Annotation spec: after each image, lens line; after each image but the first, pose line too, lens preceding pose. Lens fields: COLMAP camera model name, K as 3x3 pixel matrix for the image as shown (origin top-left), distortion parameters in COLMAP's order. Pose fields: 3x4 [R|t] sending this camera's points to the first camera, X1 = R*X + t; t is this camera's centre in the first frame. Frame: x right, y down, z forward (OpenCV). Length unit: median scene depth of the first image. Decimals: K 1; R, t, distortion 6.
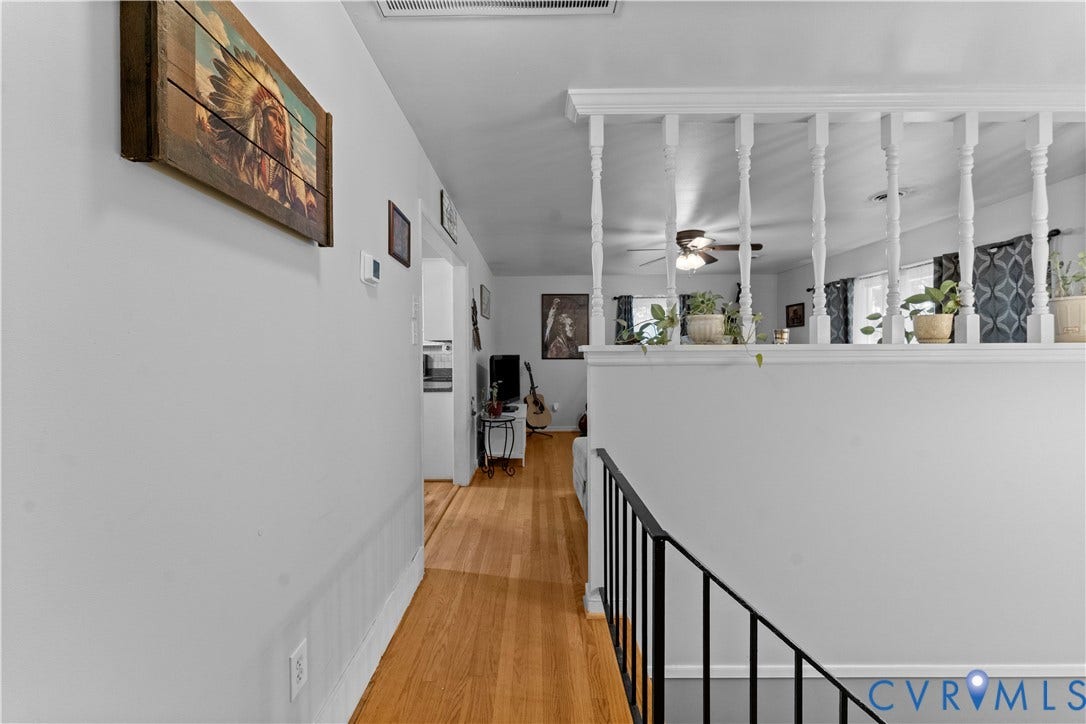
lens RADIAL K [[427.9, 0, 544.8], [0, 427.9, 362.1], [0, 0, 1]] dist [0.000794, -0.001595]
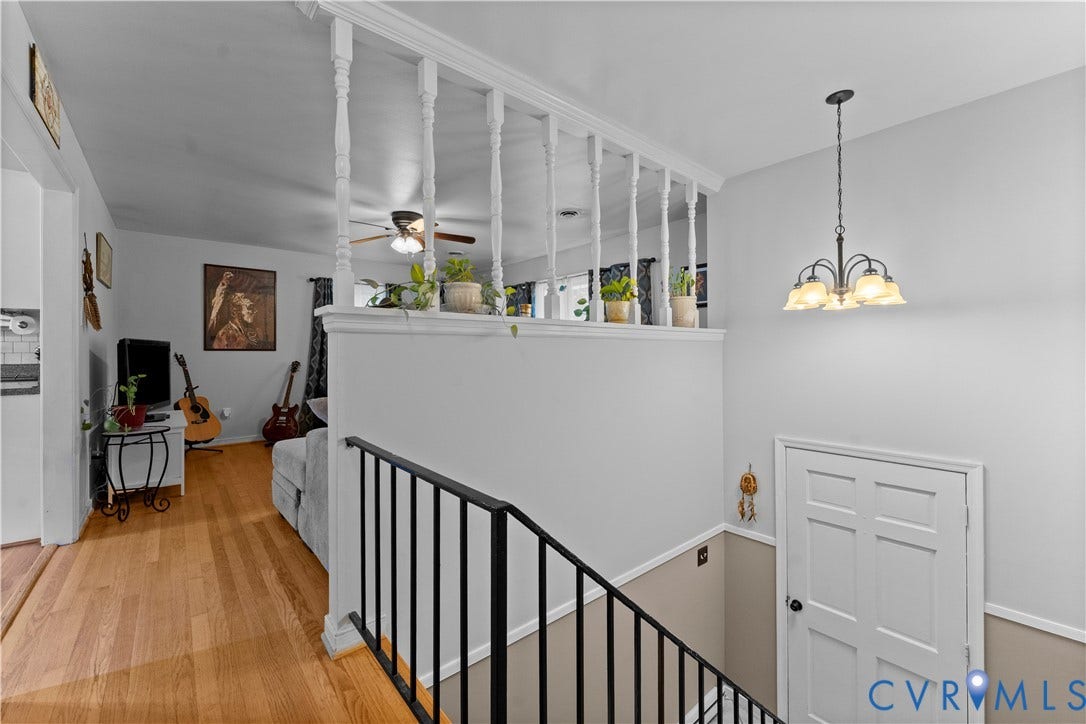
lens RADIAL K [[427.9, 0, 533.9], [0, 427.9, 354.6], [0, 0, 1]] dist [0.000794, -0.001595]
pose [[0.776919, -0.001320, 0.629600, -0.093520], [0.013303, 0.999809, -0.014319, 0.057968], [-0.629460, 0.019501, 0.776788, 0.145936]]
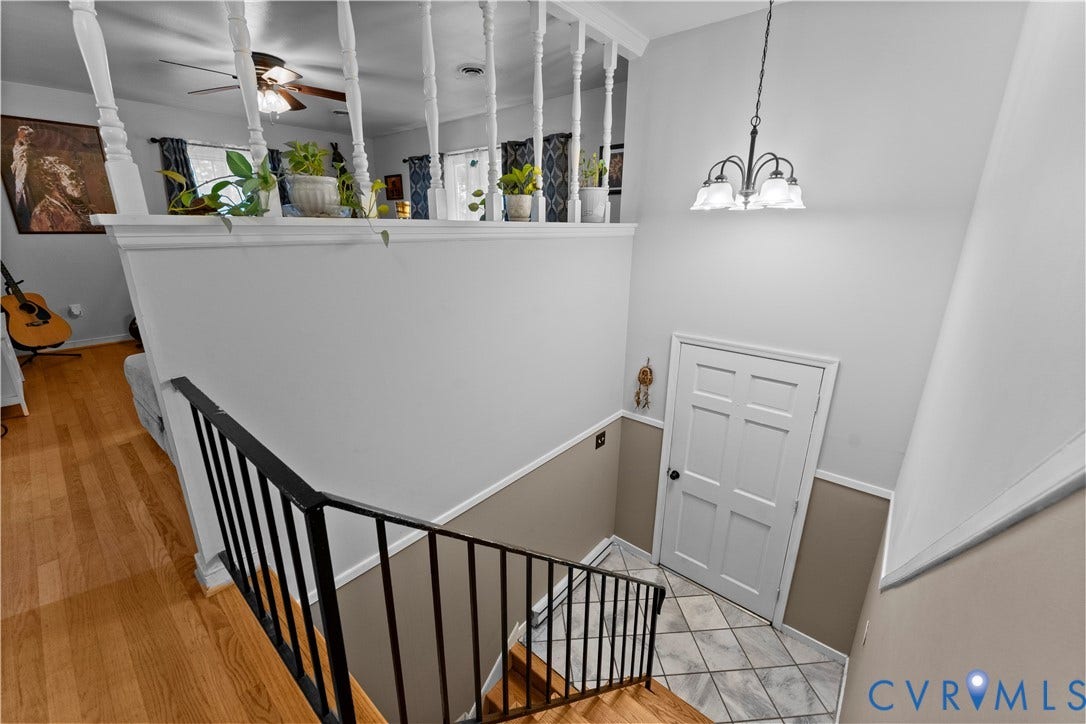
lens RADIAL K [[427.9, 0, 534.7], [0, 427.9, 354.3], [0, 0, 1]] dist [0.000794, -0.001595]
pose [[0.663851, -0.204928, 0.719240, 0.024568], [0.004457, 0.962792, 0.270208, -0.009161], [-0.747852, -0.176172, 0.640063, 0.148572]]
